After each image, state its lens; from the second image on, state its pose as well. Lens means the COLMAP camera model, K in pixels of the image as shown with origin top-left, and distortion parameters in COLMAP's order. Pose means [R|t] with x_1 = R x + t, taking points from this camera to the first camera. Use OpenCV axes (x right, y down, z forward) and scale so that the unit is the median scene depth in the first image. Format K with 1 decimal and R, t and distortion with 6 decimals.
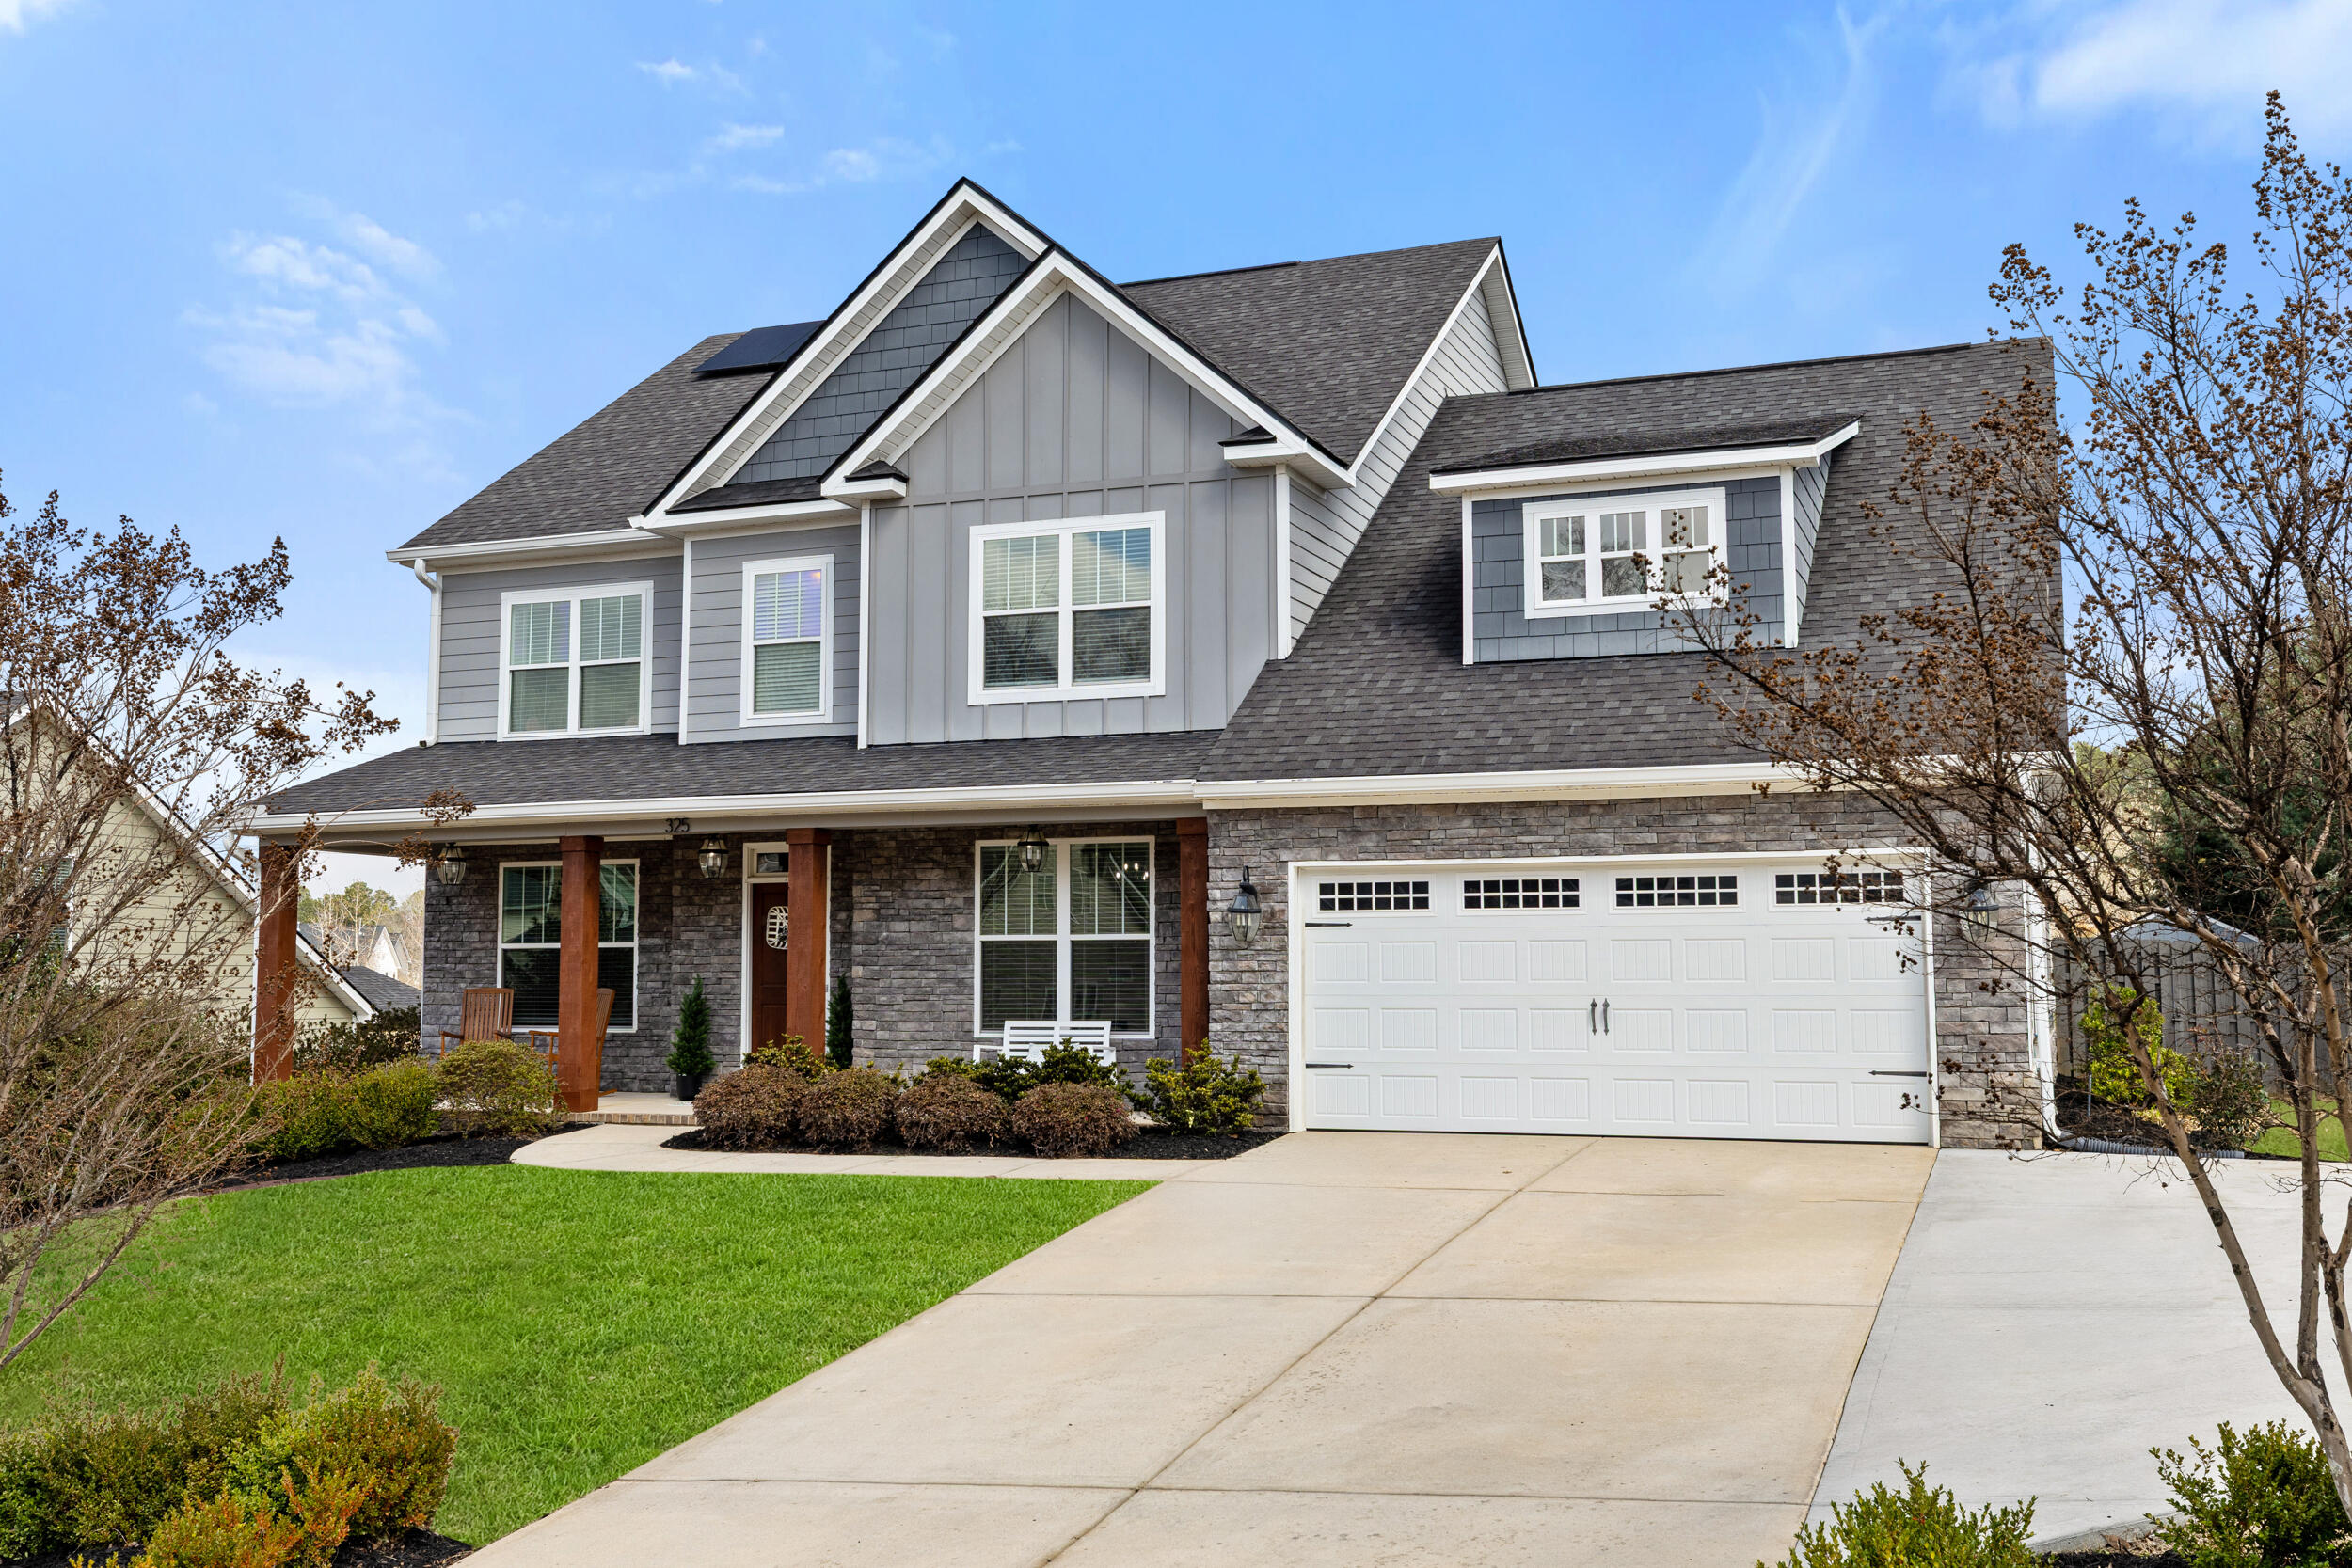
lens RADIAL K [[2252.4, 0, 1176.0], [0, 2252.4, 784.0], [0, 0, 1]] dist [-0.008134, 0.000614]
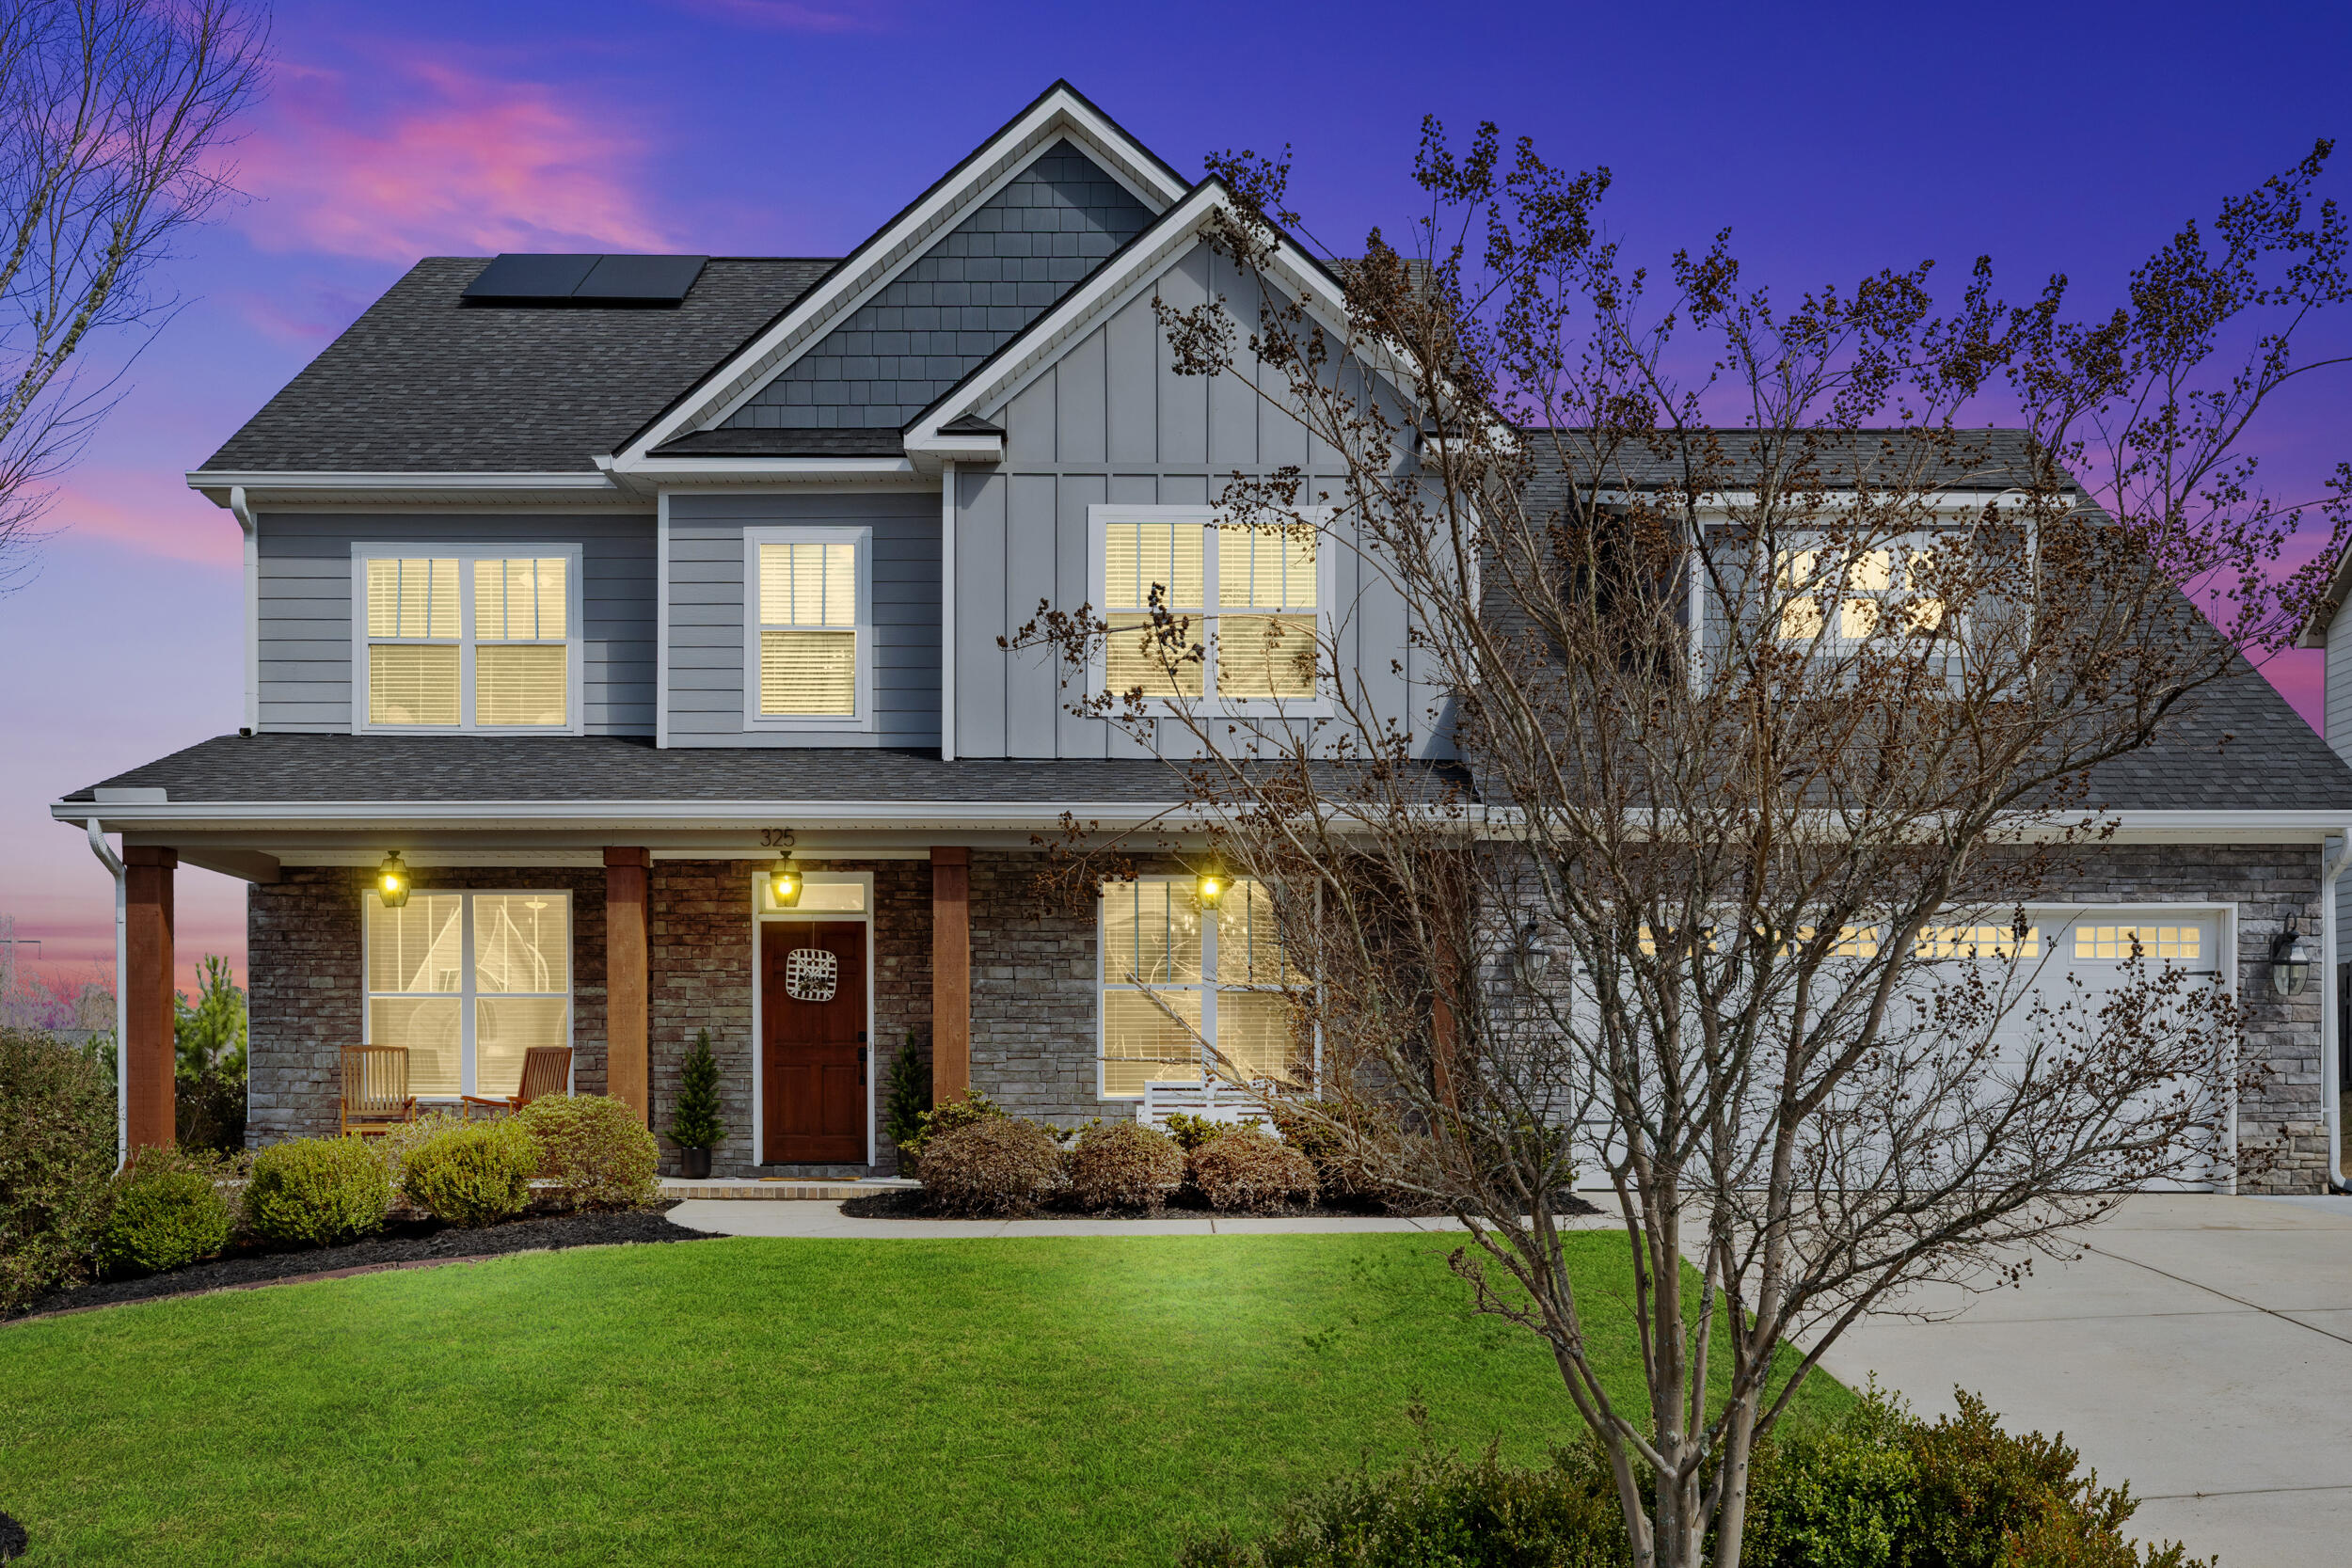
lens RADIAL K [[2322.5, 0, 1175.1], [0, 2322.5, 1177.7], [0, 0, 1]] dist [0.002278, -0.002609]
pose [[0.928465, -0.002959, 0.371409, -0.391529], [-0.037026, 0.994250, 0.100480, 0.049755], [-0.369571, -0.107044, 0.923016, 0.149889]]
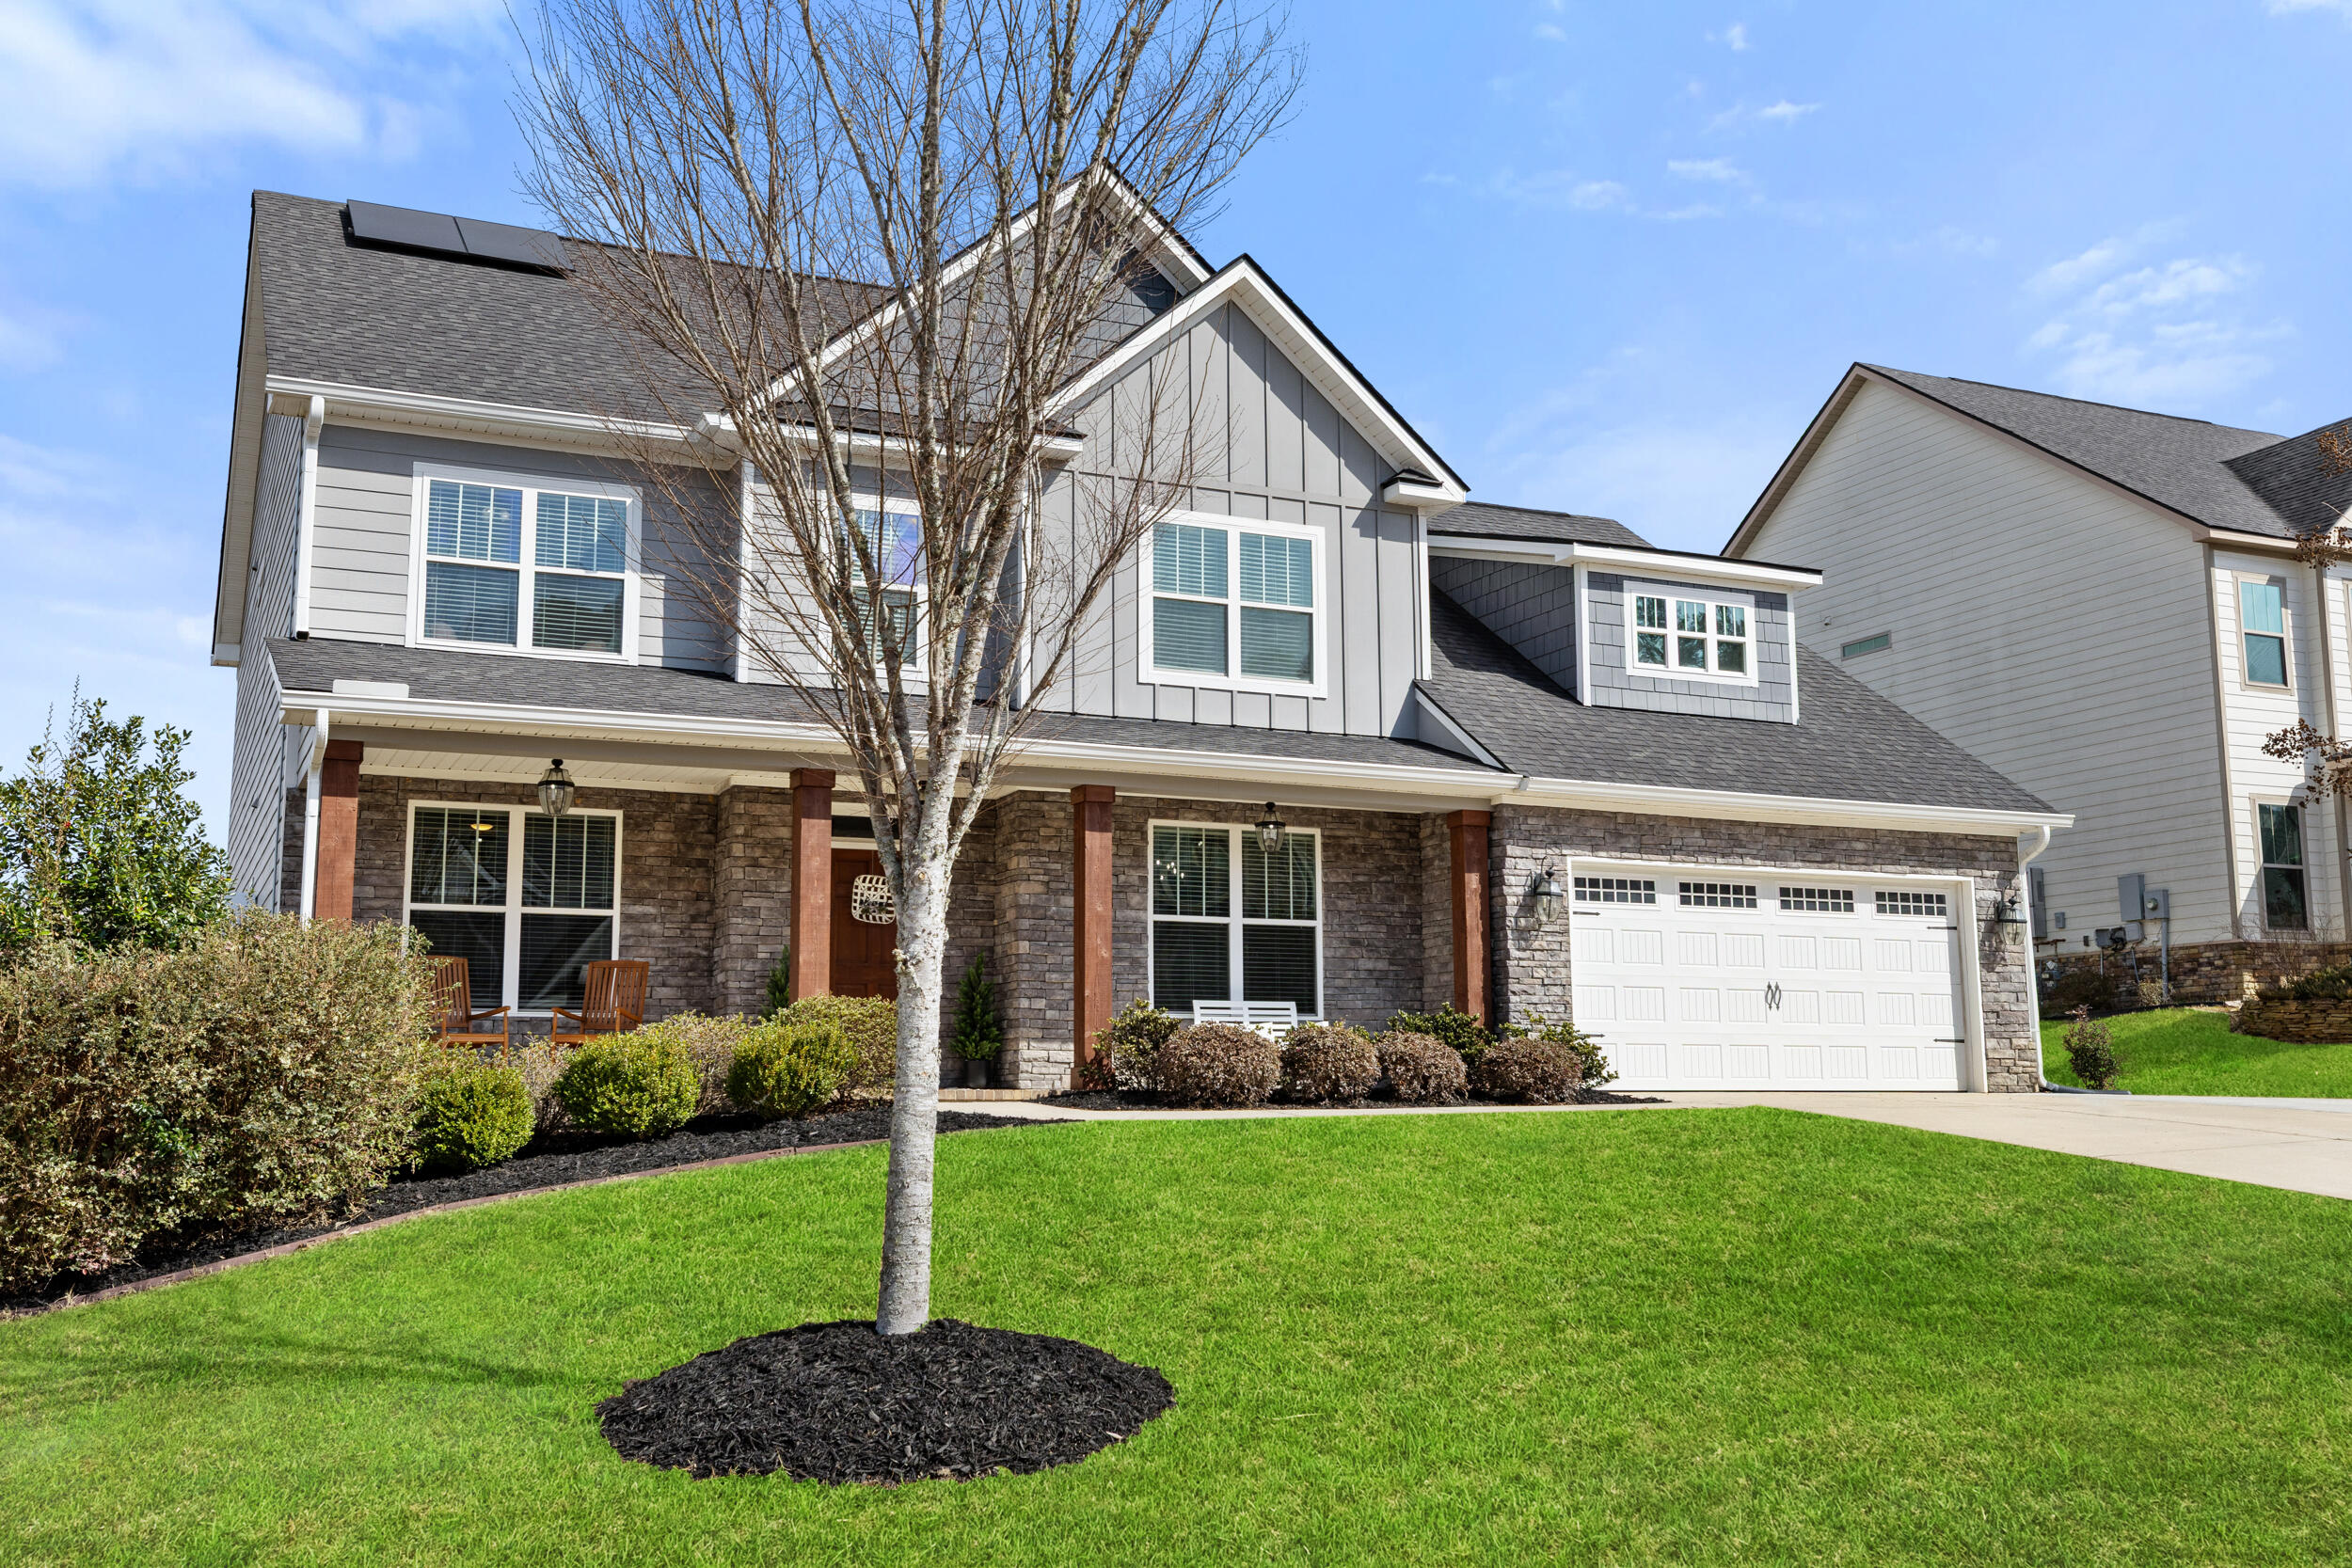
lens RADIAL K [[2252.4, 0, 1176.0], [0, 2252.4, 784.0], [0, 0, 1]] dist [-0.008134, 0.000614]
pose [[0.686004, 0.106867, 0.719707, -0.787595], [-0.058202, 0.994045, -0.092126, 0.099453], [-0.725266, 0.021311, 0.688139, 0.309344]]
